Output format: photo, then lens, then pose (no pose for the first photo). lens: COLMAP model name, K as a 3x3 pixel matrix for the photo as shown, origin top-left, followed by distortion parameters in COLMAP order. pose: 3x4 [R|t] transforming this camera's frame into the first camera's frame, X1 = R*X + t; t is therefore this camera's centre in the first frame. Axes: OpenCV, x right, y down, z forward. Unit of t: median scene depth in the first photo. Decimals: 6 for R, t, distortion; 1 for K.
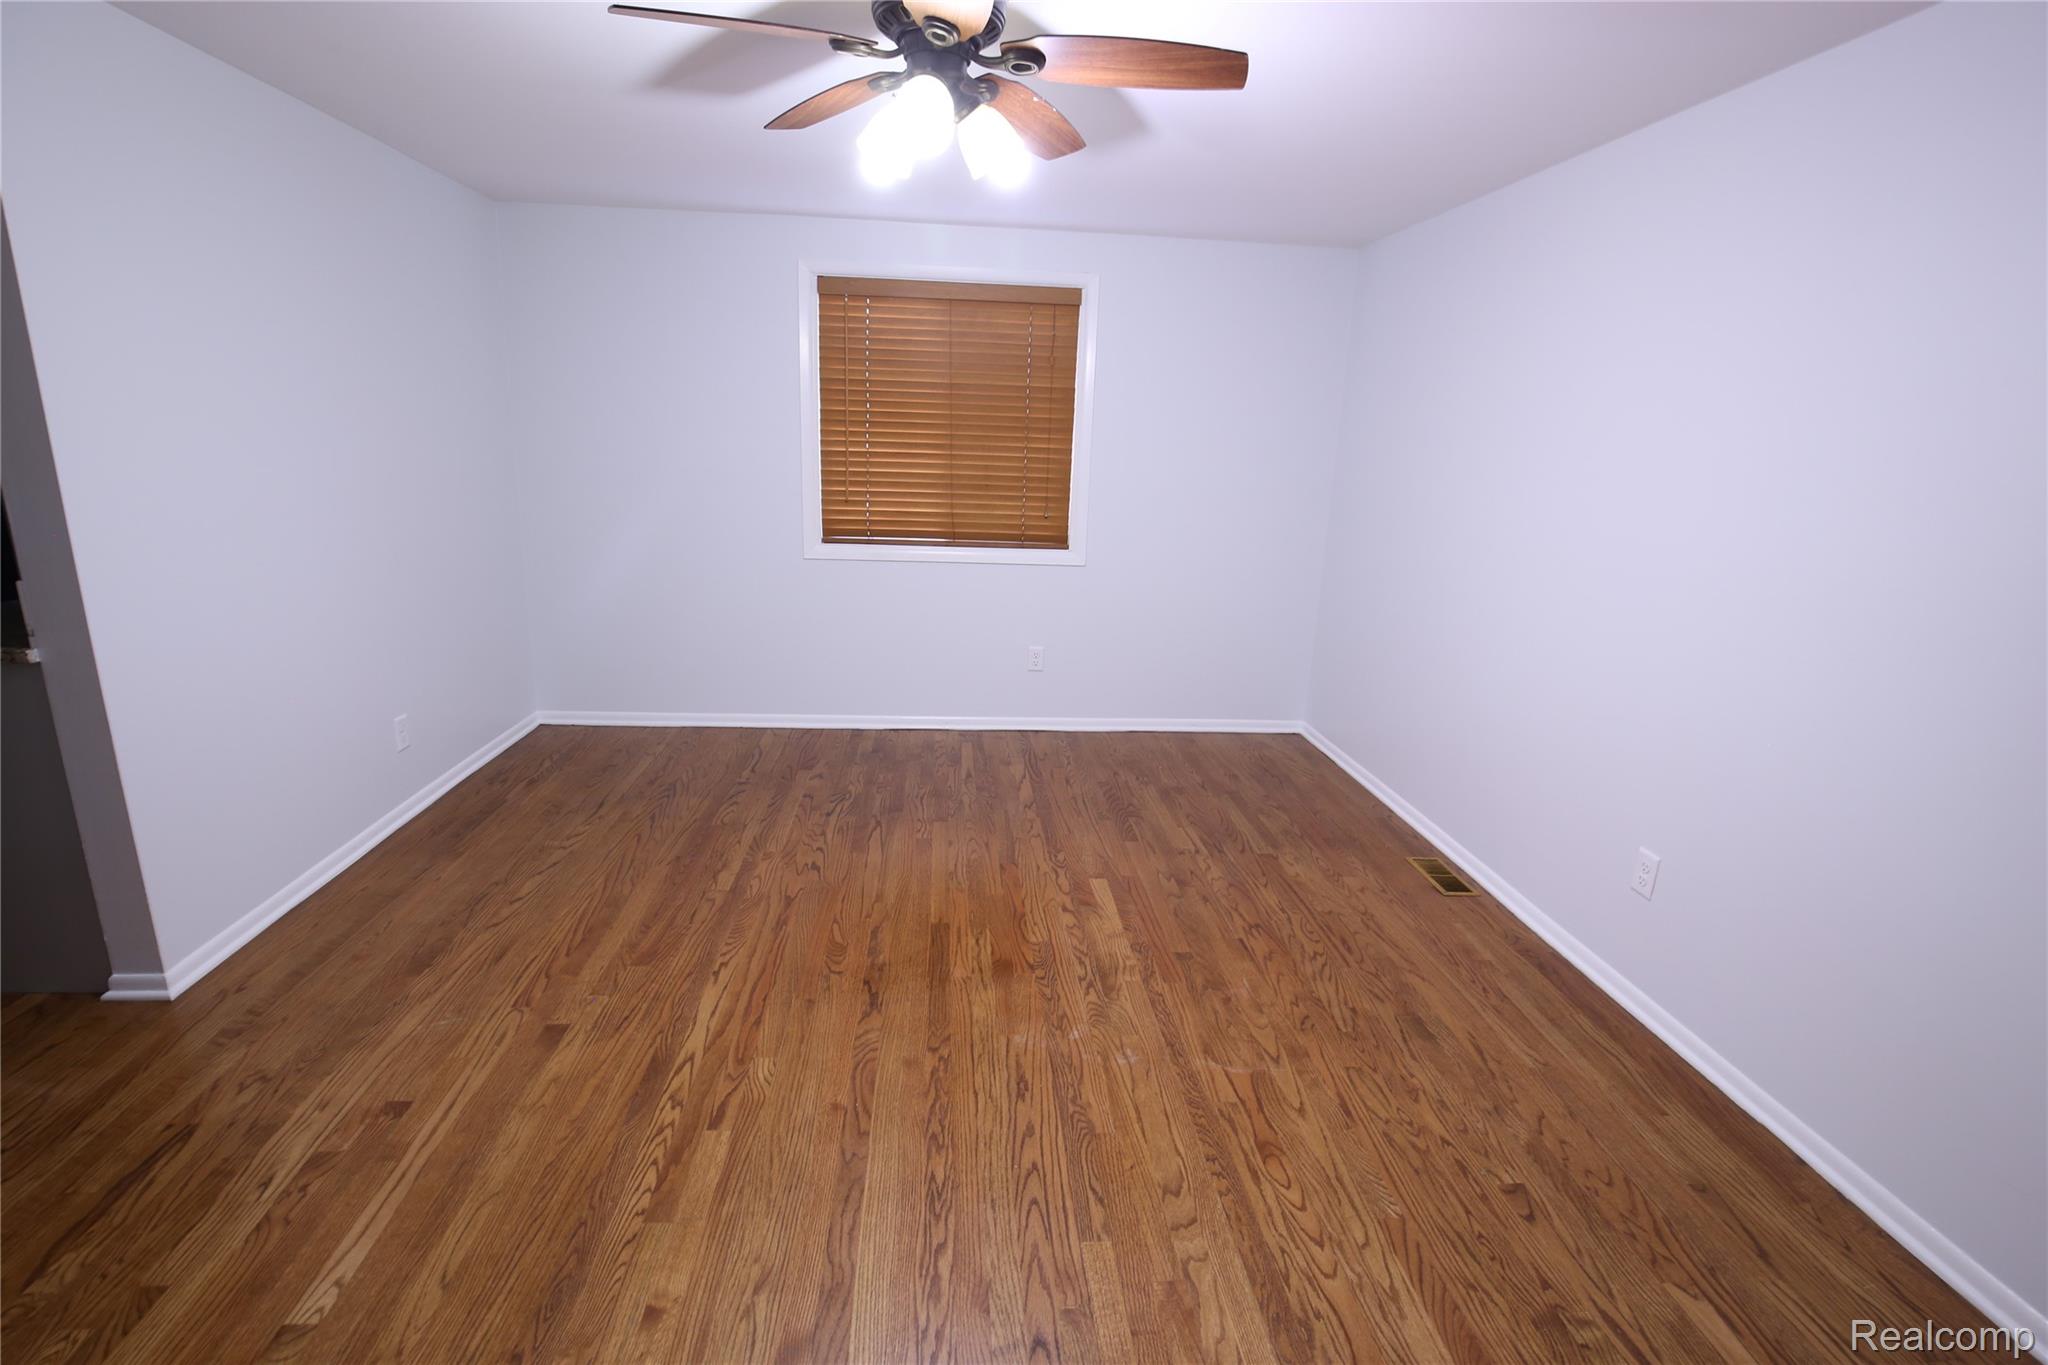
lens RADIAL K [[940.4, 0, 1017.4], [0, 940.4, 677.6], [0, 0, 1]] dist [-0.039669, 0.008925]
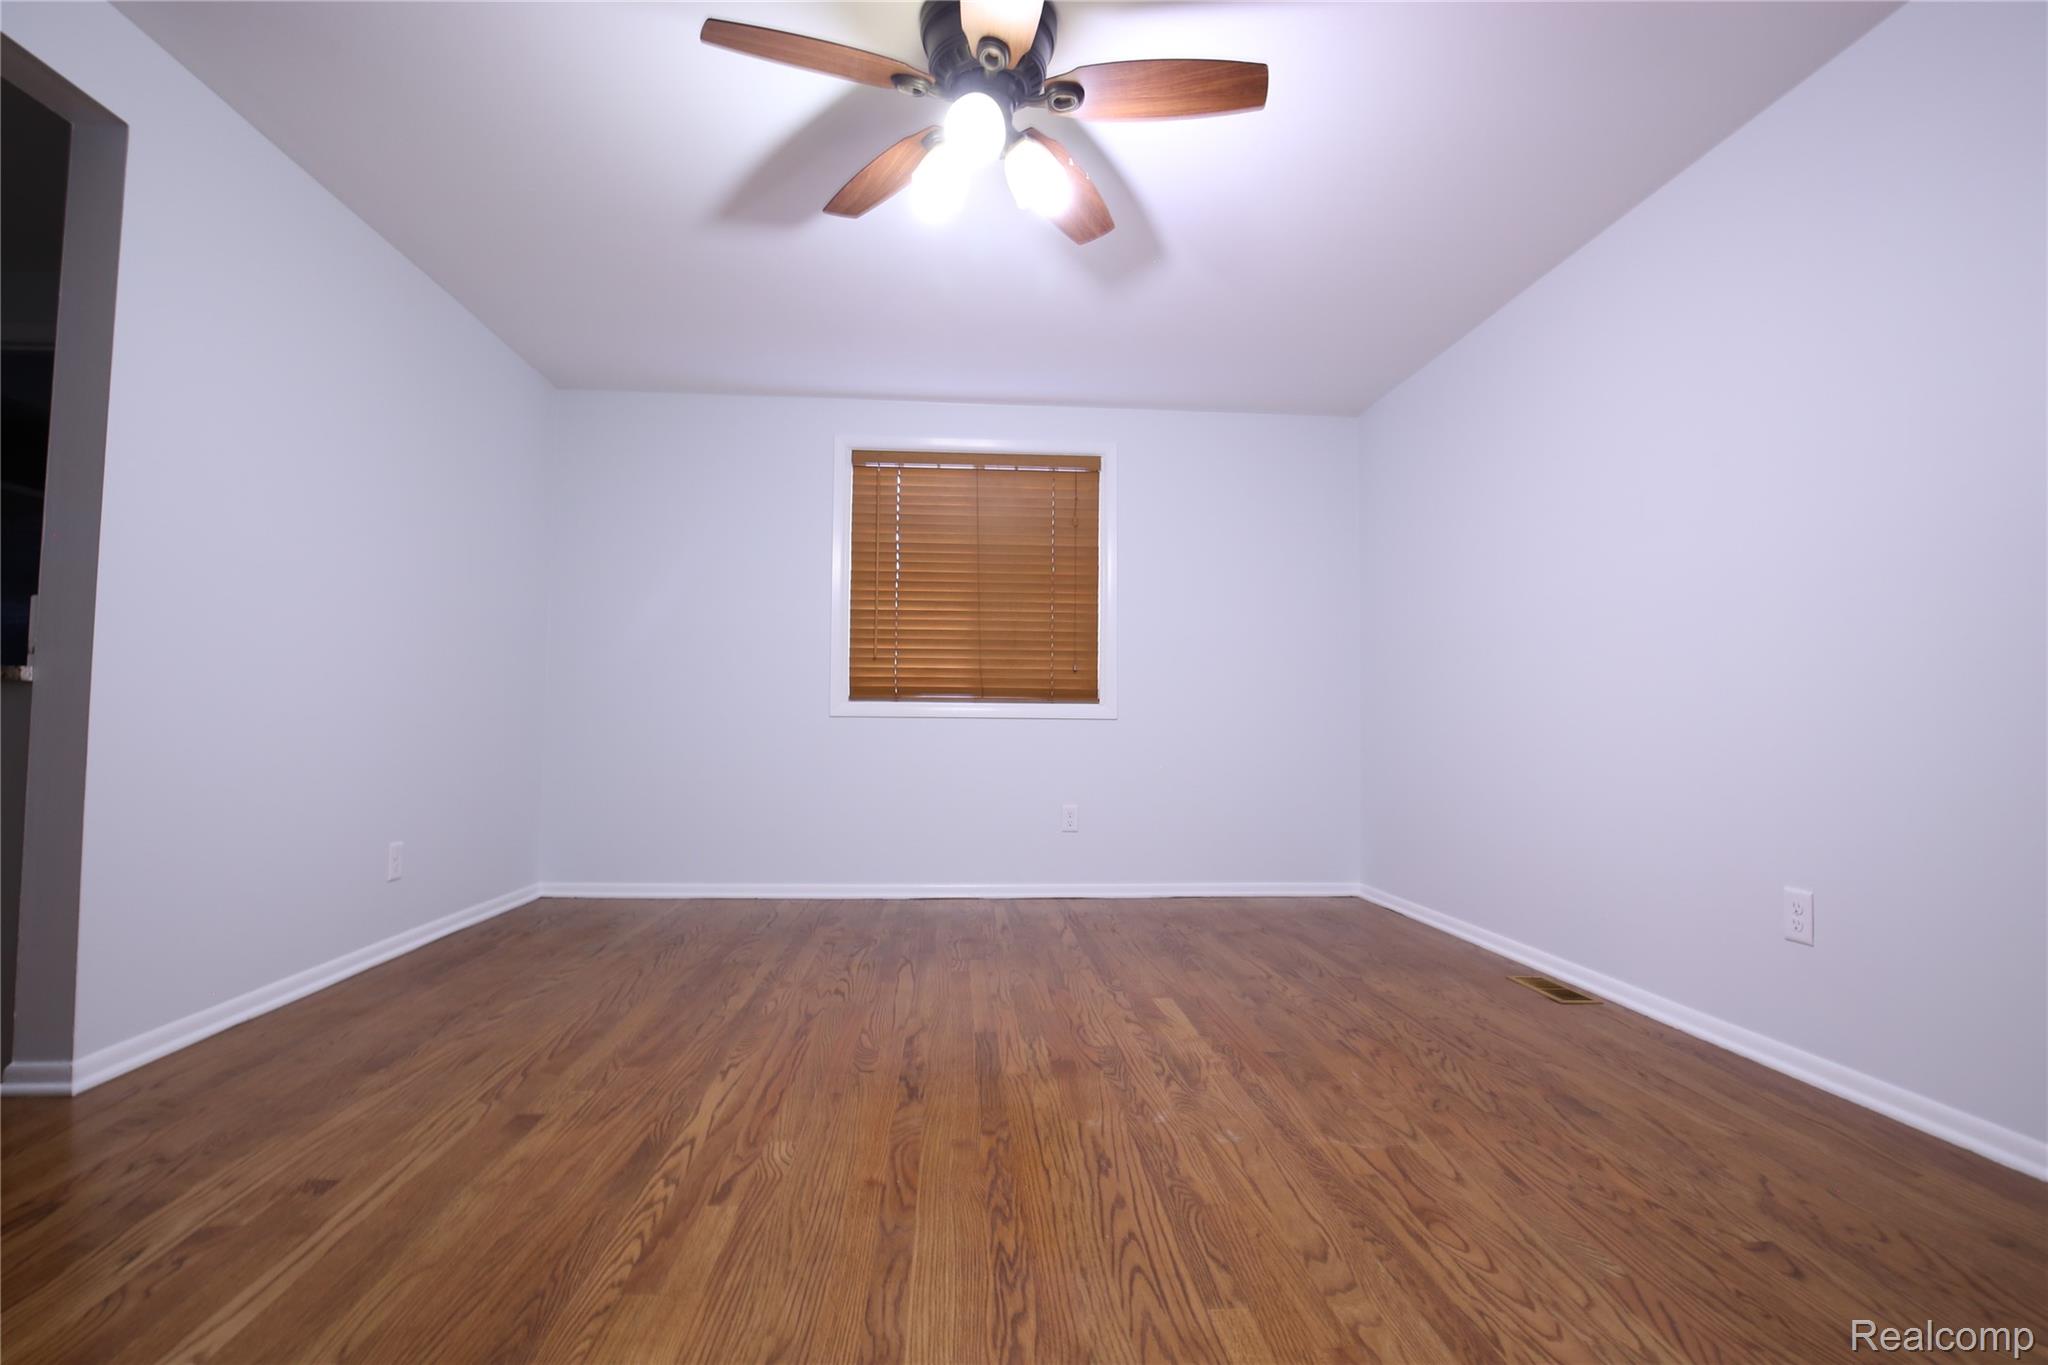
lens RADIAL K [[940.4, 0, 1017.4], [0, 940.4, 677.6], [0, 0, 1]] dist [-0.039669, 0.008925]
pose [[0.999580, -0.028370, -0.005853, -0.053026], [0.025297, 0.953360, -0.300774, 0.285304], [0.014113, 0.300499, 0.953678, 0.117892]]
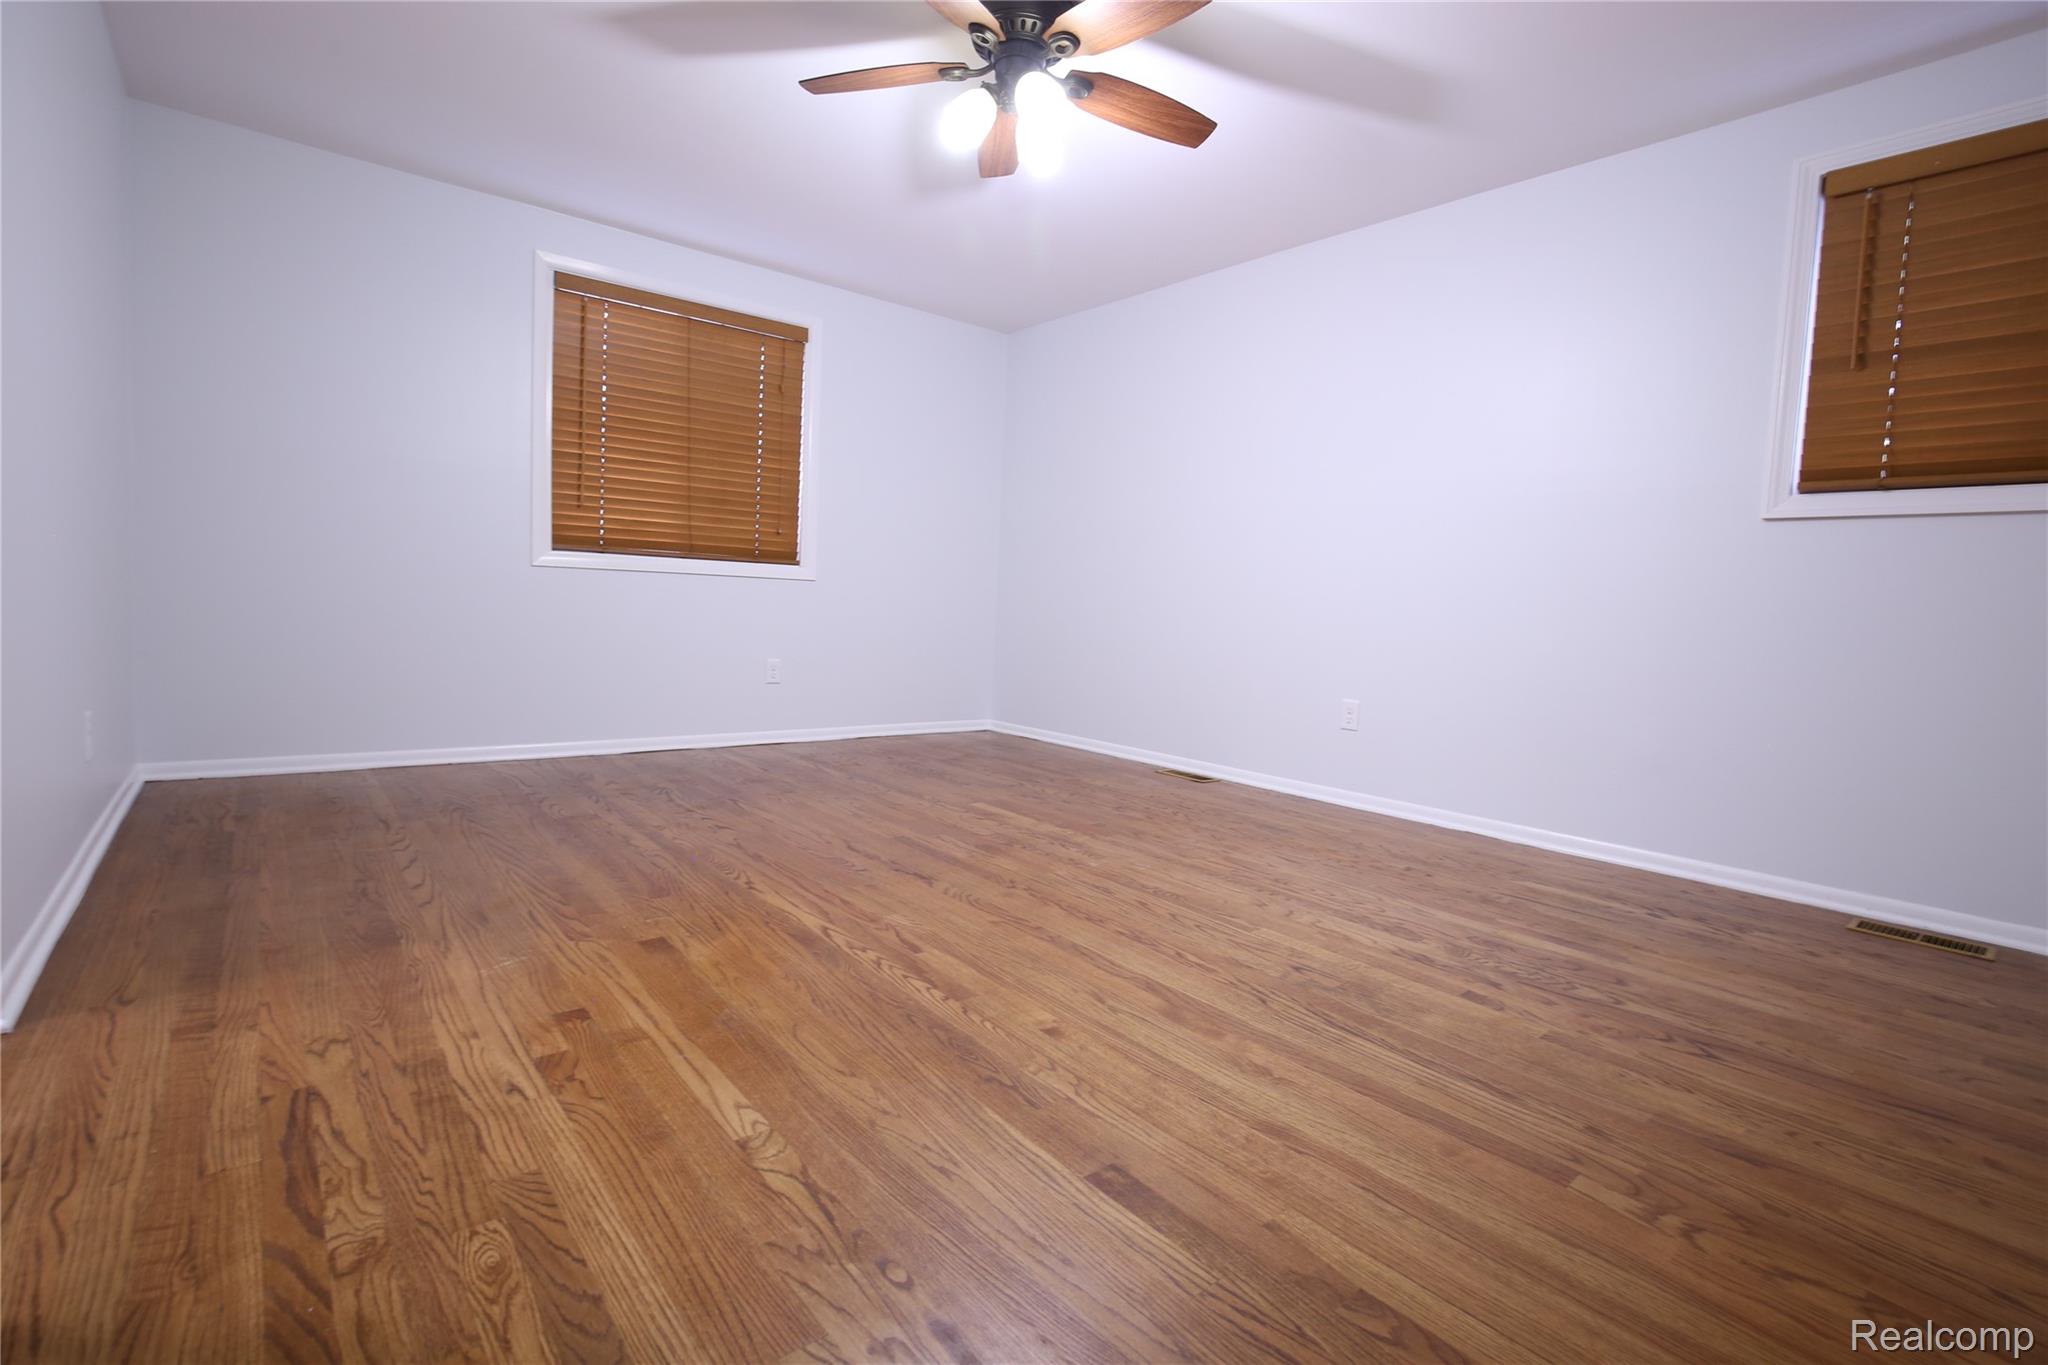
lens RADIAL K [[940.4, 0, 1017.4], [0, 940.4, 677.6], [0, 0, 1]] dist [-0.039669, 0.008925]
pose [[0.821038, -0.046575, 0.568970, -0.760991], [0.131192, 0.985385, -0.108650, 0.295124], [-0.555594, 0.163850, 0.815149, 0.049319]]
